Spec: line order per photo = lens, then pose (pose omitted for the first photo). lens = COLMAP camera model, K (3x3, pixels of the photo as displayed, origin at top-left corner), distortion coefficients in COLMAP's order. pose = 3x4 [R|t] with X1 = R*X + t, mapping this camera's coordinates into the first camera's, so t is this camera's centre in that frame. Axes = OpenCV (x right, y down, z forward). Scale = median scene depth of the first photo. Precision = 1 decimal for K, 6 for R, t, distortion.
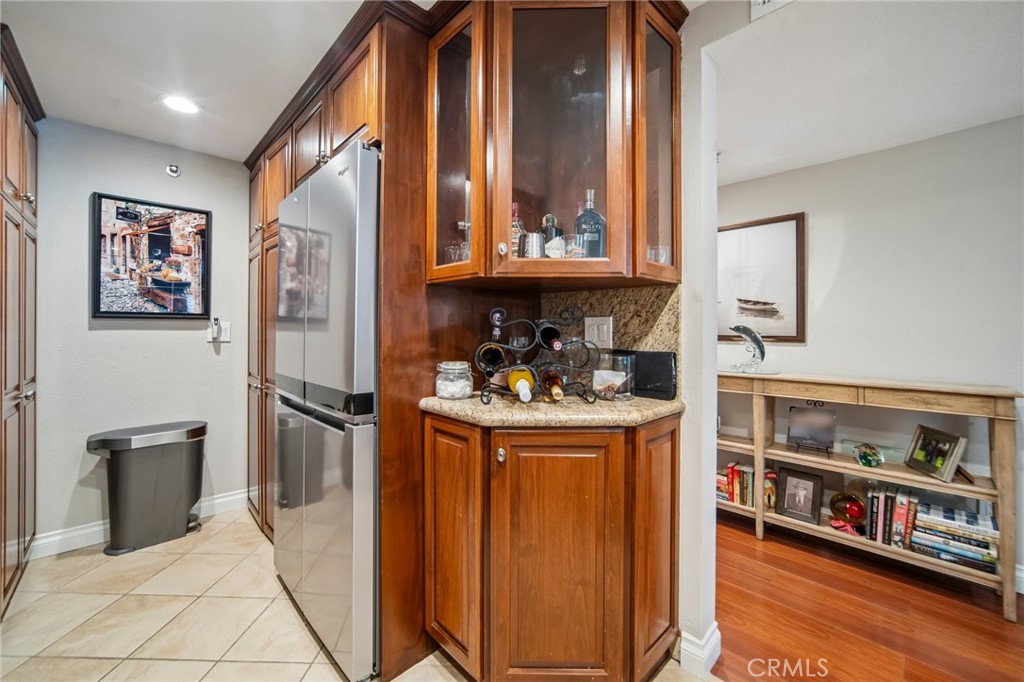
lens RADIAL K [[420.7, 0, 504.8], [0, 420.7, 326.3], [0, 0, 1]] dist [0.013319, 0.000341]
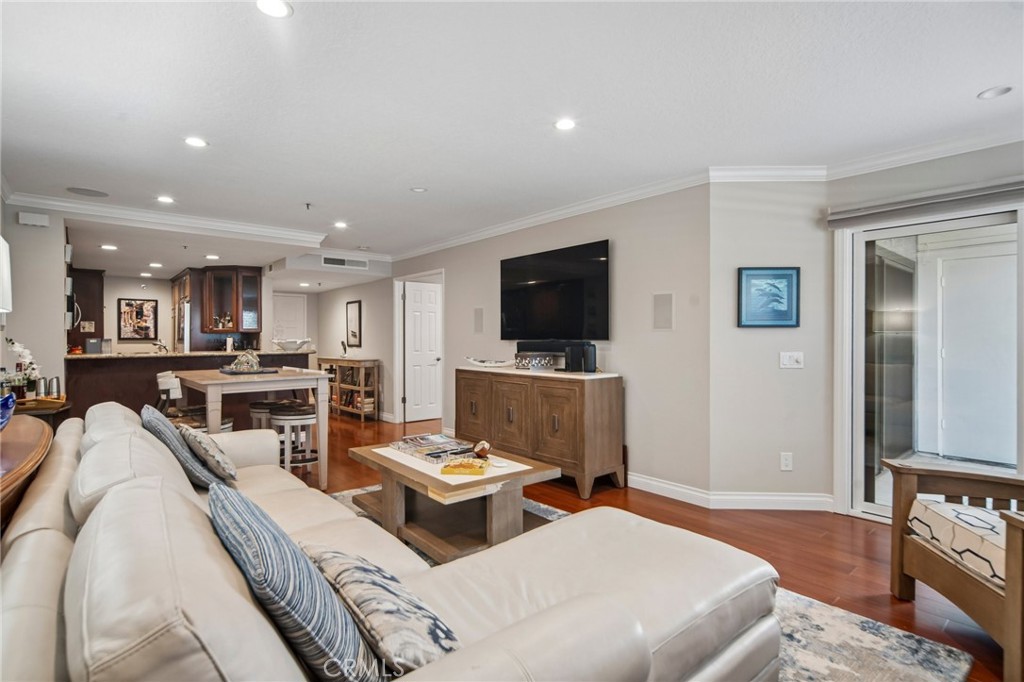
lens RADIAL K [[483.8, 0, 510.9], [0, 483.8, 342.2], [0, 0, 1]] dist [-0.011823, 0.001509]
pose [[0.998802, -0.006606, -0.048483, 1.878261], [0.007145, 0.999914, 0.010955, -0.021955], [0.048407, -0.011289, 0.998764, -2.155210]]
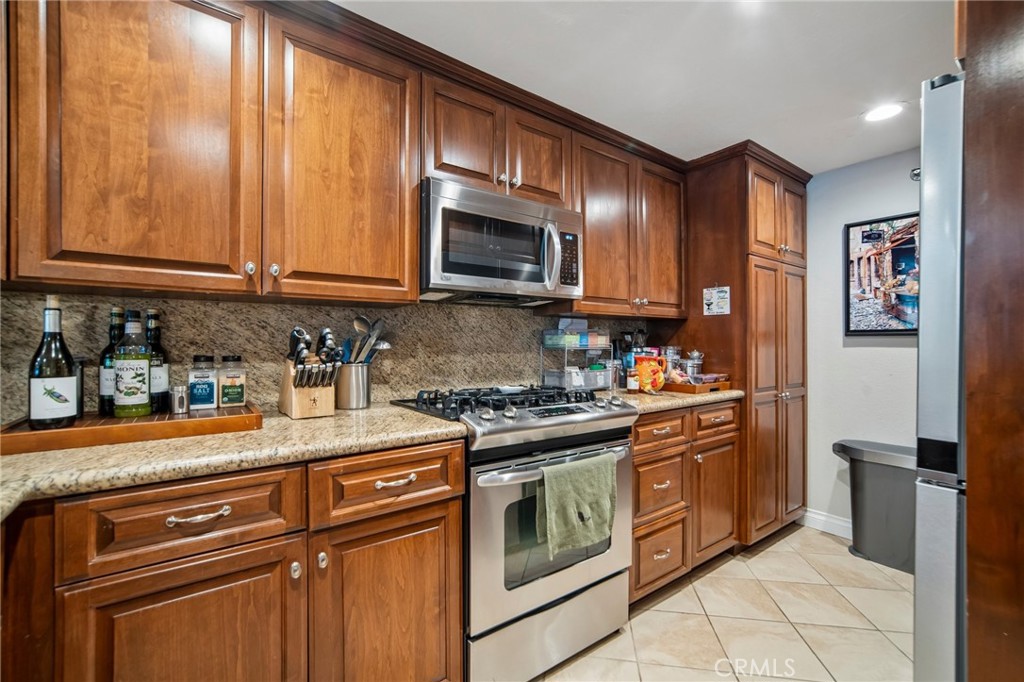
lens RADIAL K [[444.7, 0, 506.5], [0, 444.7, 339.2], [0, 0, 1]] dist [0.001673, 0.000819]
pose [[-0.115256, -0.012349, -0.993259, 0.292379], [0.003141, 0.999913, -0.012796, 0.000535], [0.993331, -0.004594, -0.115208, 0.236532]]
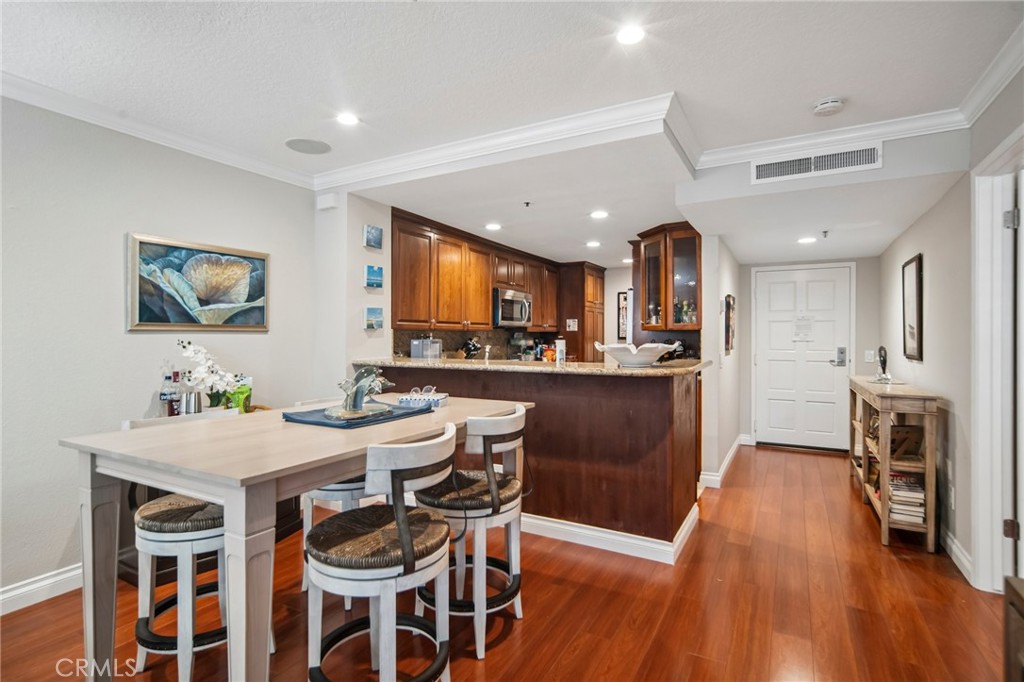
lens RADIAL K [[507.2, 0, 515.6], [0, 507.2, 337.2], [0, 0, 1]] dist [0.006058, 0.001745]
pose [[0.309038, -0.002687, -0.951046, 1.761860], [0.003920, 0.999991, -0.001551, -0.031609], [0.951042, -0.003249, 0.309045, -0.556227]]
